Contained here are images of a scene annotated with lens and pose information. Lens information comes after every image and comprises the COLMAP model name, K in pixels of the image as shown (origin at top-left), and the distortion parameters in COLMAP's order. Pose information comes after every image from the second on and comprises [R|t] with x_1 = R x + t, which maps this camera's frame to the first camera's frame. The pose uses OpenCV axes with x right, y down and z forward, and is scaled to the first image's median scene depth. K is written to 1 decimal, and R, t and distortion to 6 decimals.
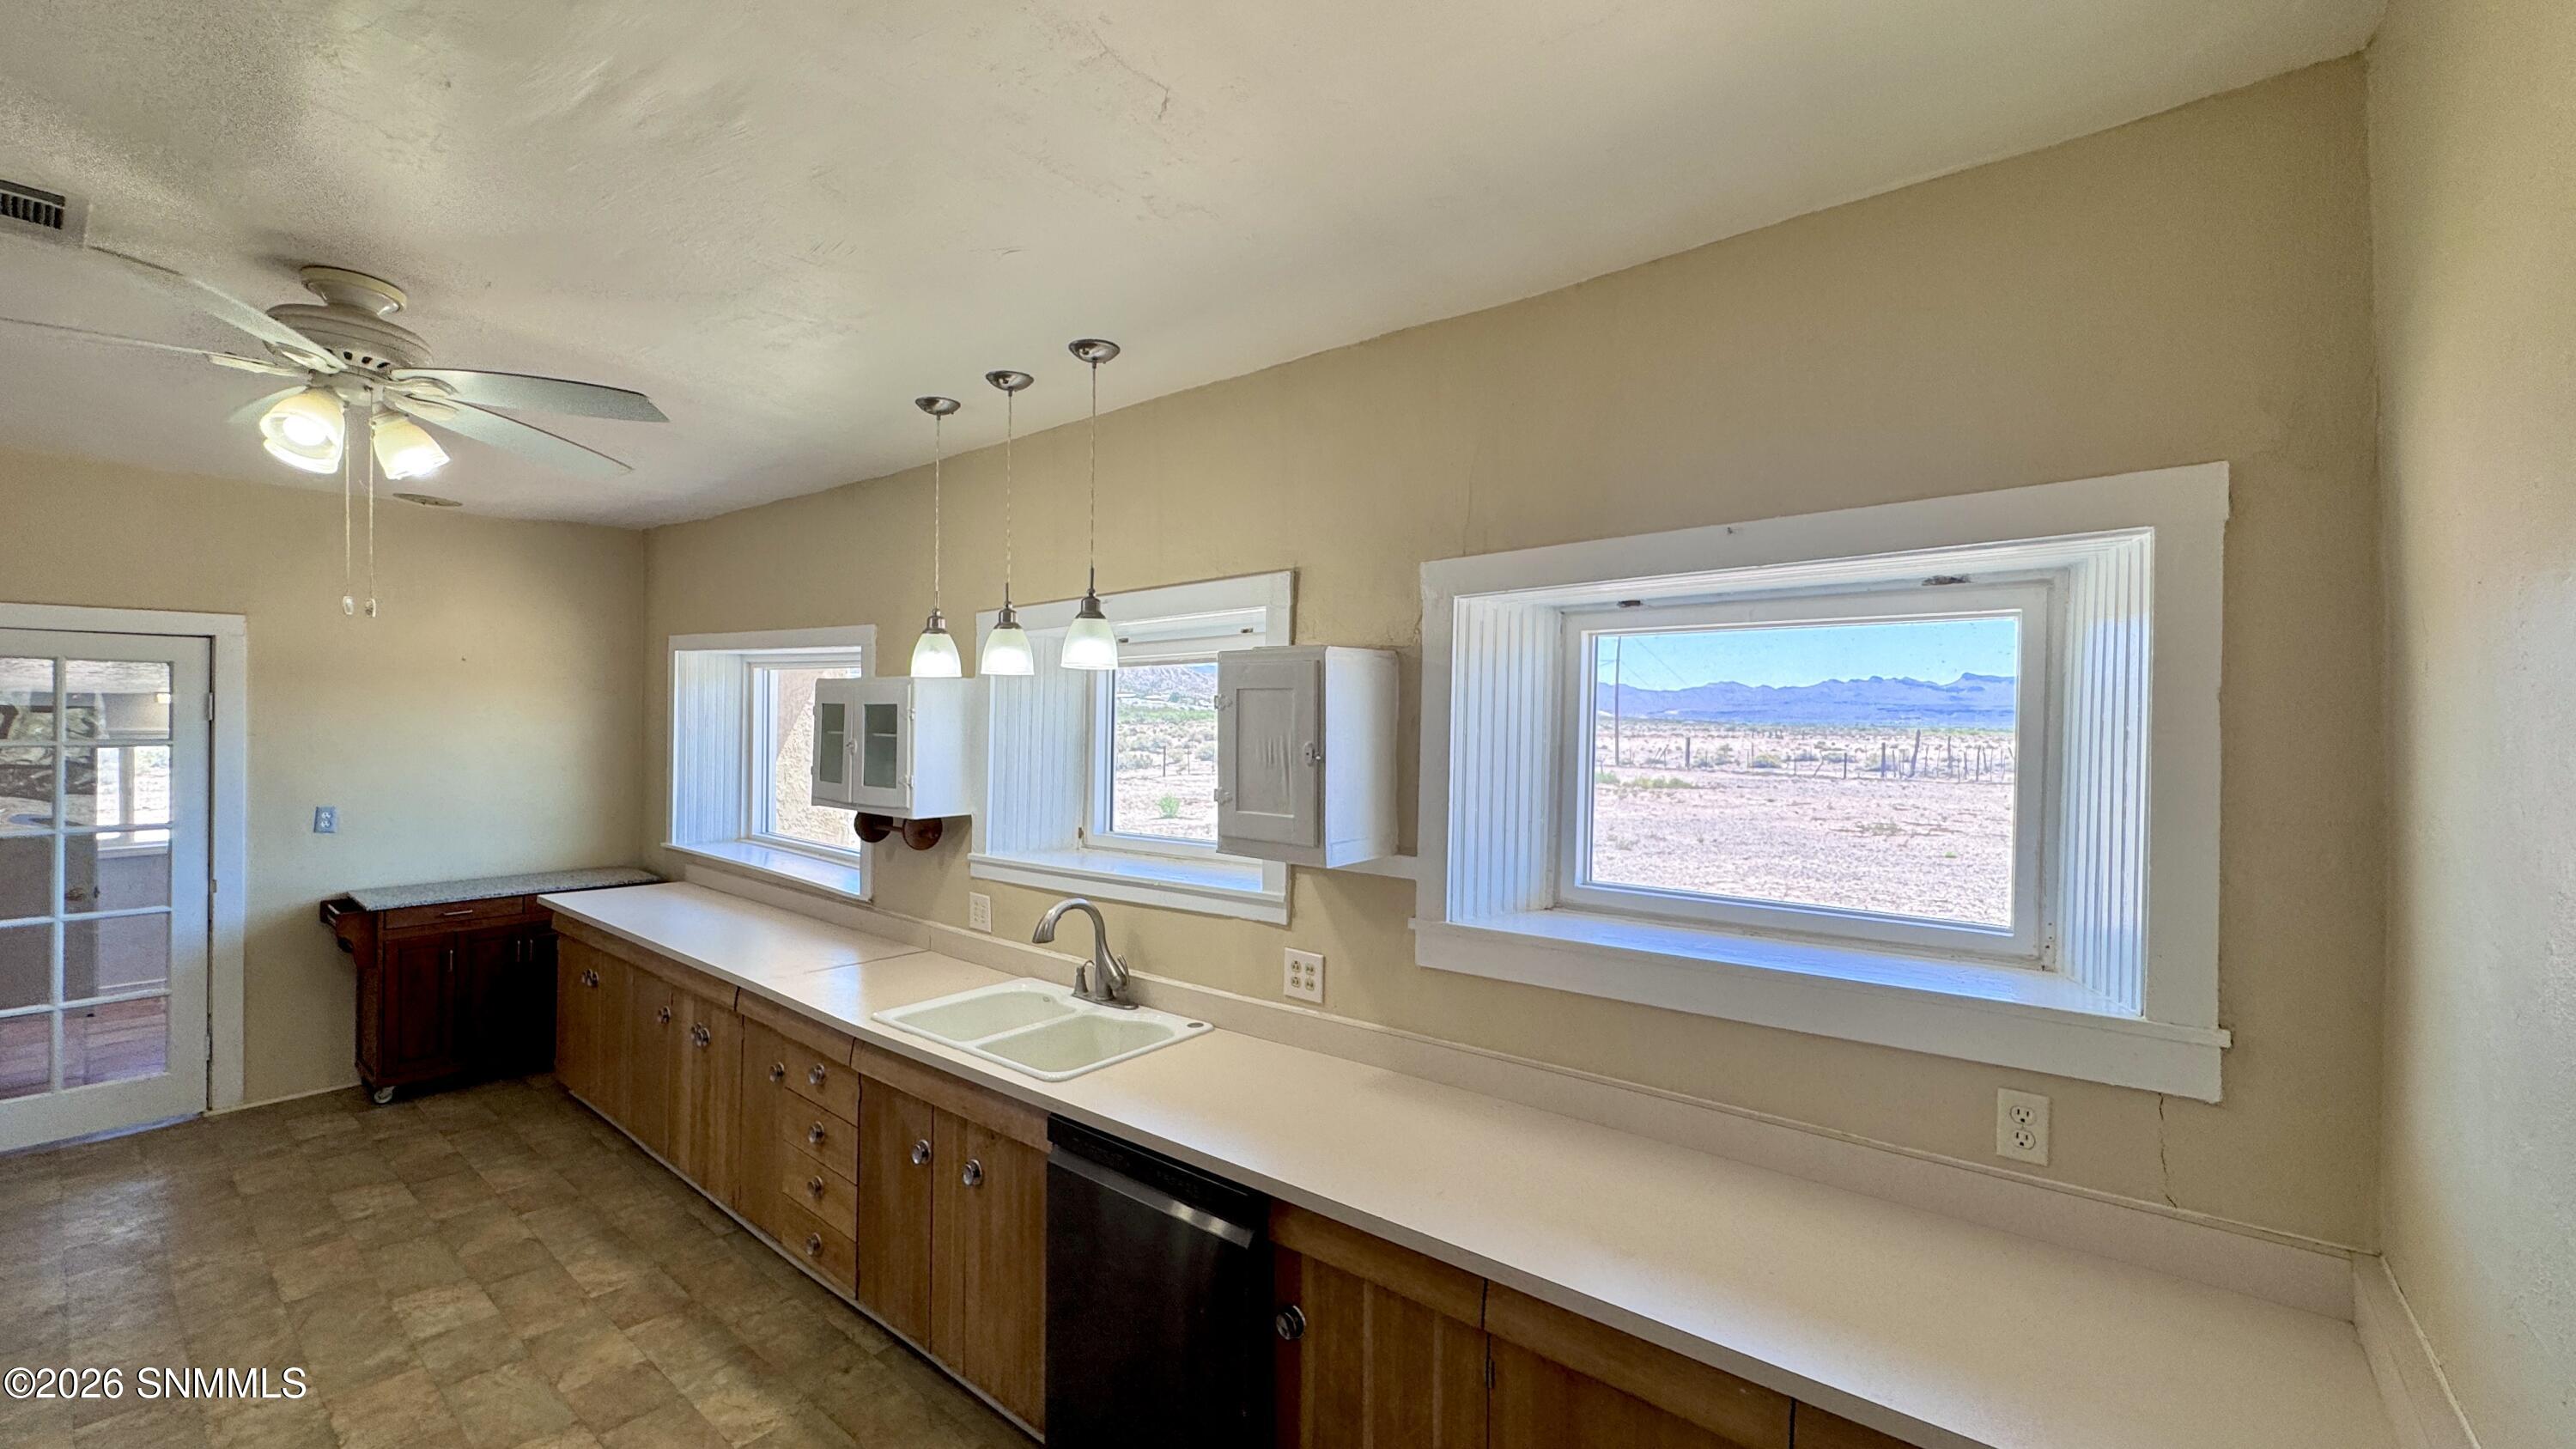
lens RADIAL K [[1021.7, 0, 1296.9], [0, 1021.7, 728.9], [0, 0, 1]] dist [-0.006841, -0.000071]
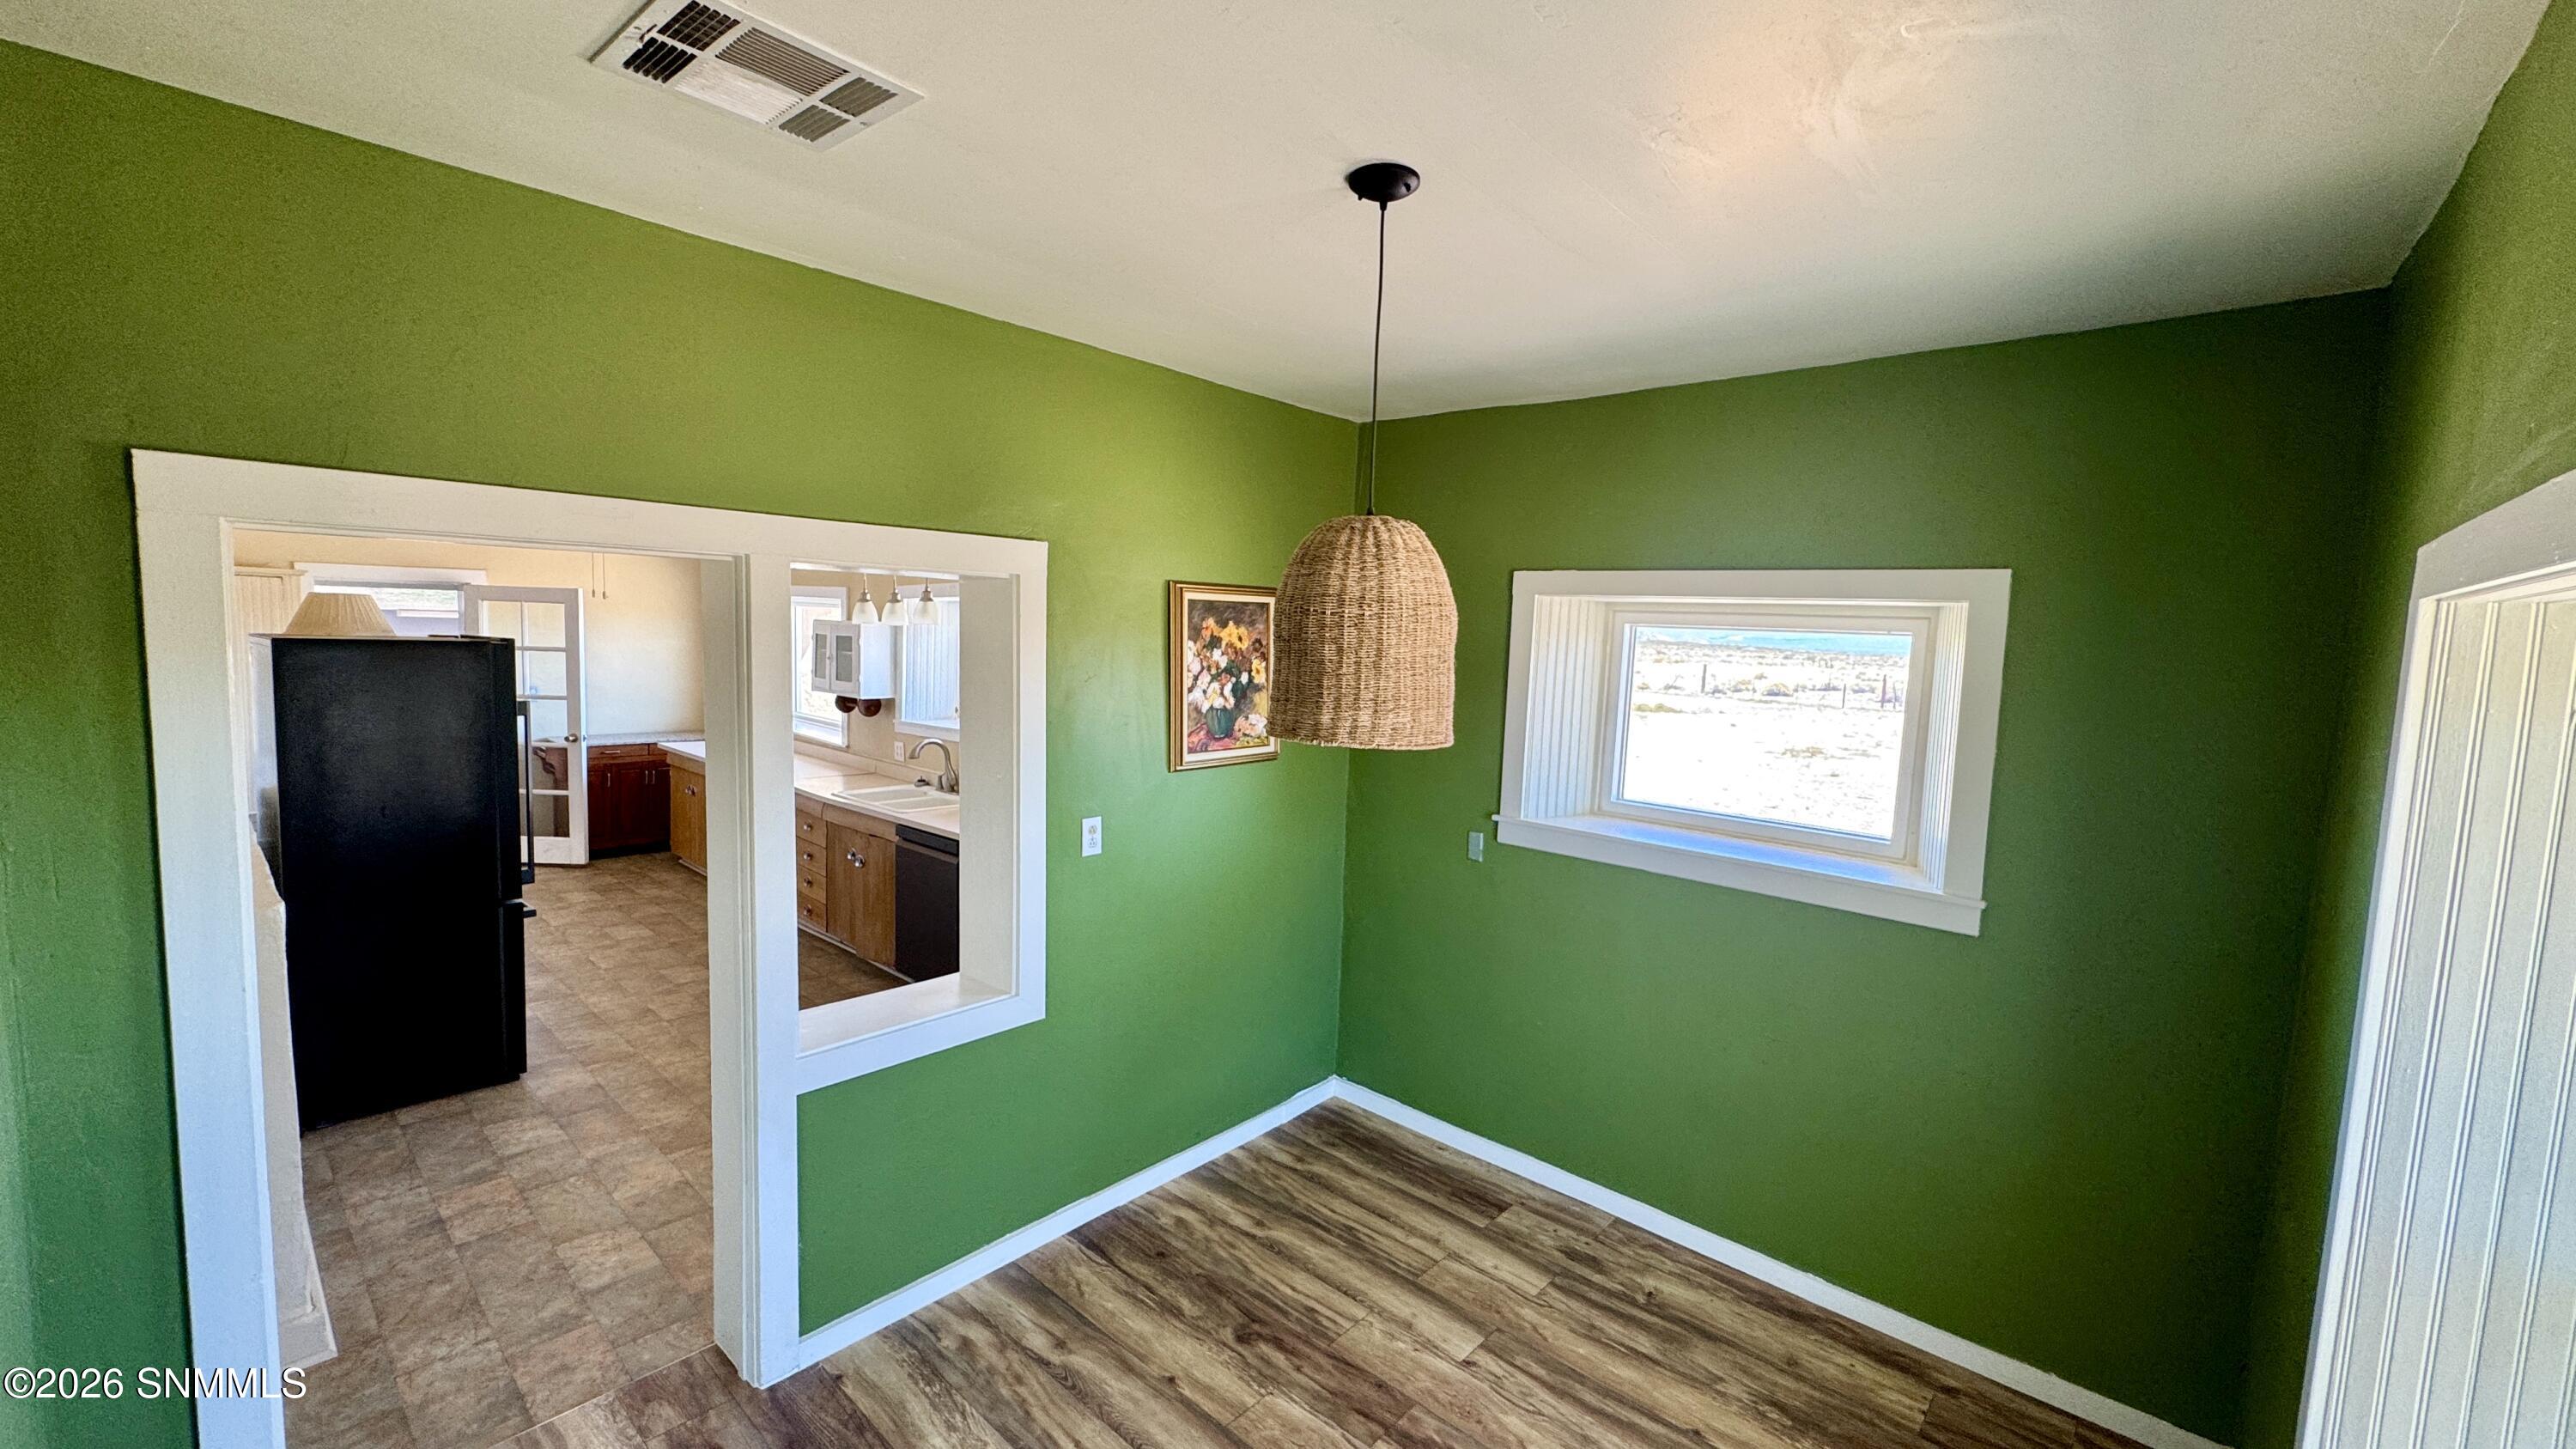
lens RADIAL K [[1021.7, 0, 1313.5], [0, 1021.7, 733.7], [0, 0, 1]] dist [-0.006841, -0.000071]
pose [[0.998821, 0.029653, -0.038433, 0.094512], [-0.026192, 0.995809, 0.087624, -0.005886], [0.040871, -0.086514, 0.995412, -0.148968]]
